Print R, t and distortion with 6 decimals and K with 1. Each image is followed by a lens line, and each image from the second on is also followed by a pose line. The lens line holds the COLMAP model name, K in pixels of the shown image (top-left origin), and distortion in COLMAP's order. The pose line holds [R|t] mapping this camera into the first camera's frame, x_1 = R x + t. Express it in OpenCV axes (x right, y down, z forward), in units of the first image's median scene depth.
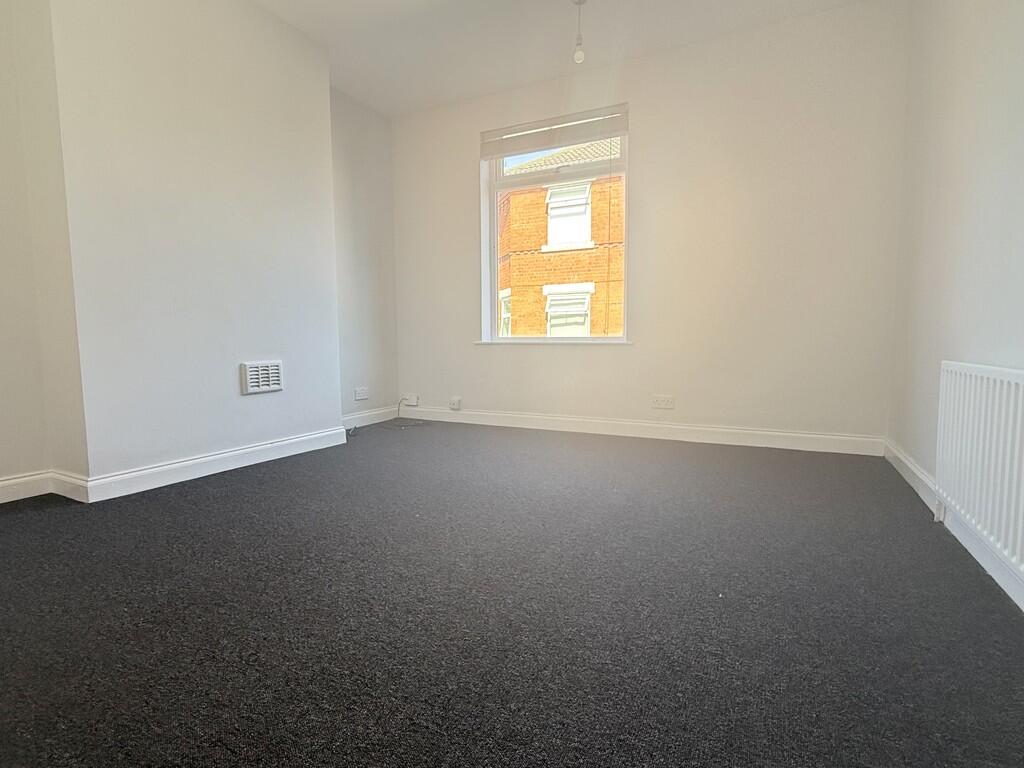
lens RADIAL K [[506.4, 0, 516.4], [0, 506.4, 381.2], [0, 0, 1]] dist [-0.004703, 0.000882]
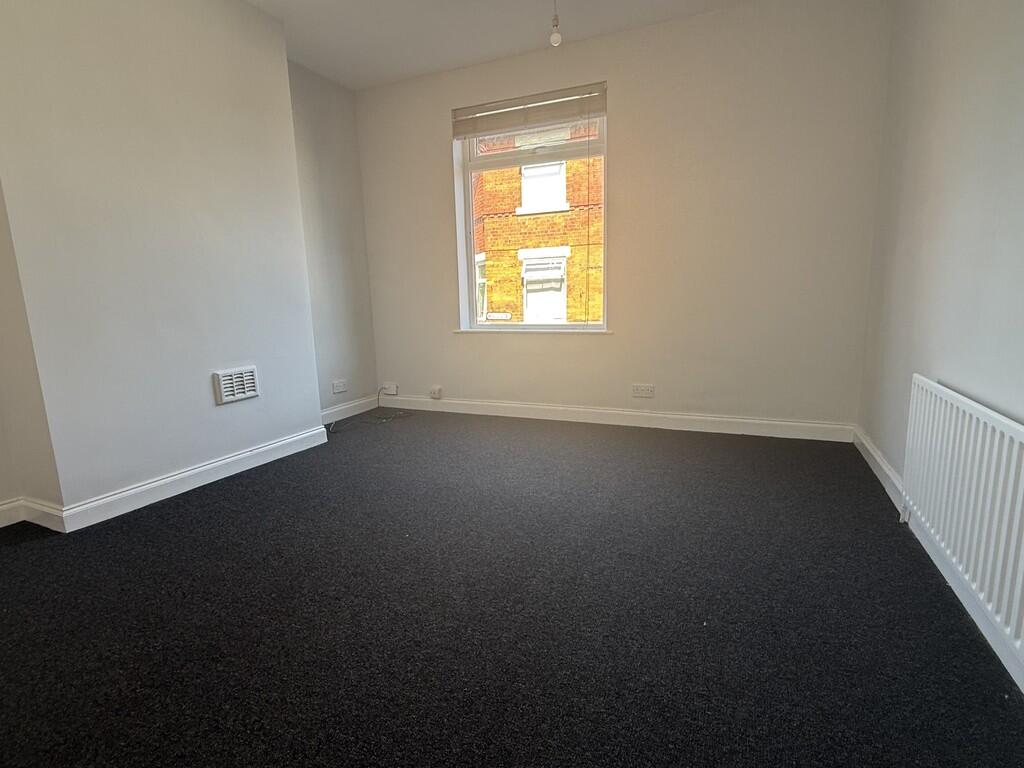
lens RADIAL K [[506.4, 0, 518.9], [0, 506.4, 387.0], [0, 0, 1]] dist [-0.004703, 0.000882]
pose [[0.998425, -0.028024, 0.048609, -0.013721], [0.023711, 0.995914, 0.087138, -0.115909], [-0.050853, -0.085848, 0.995010, 0.010046]]
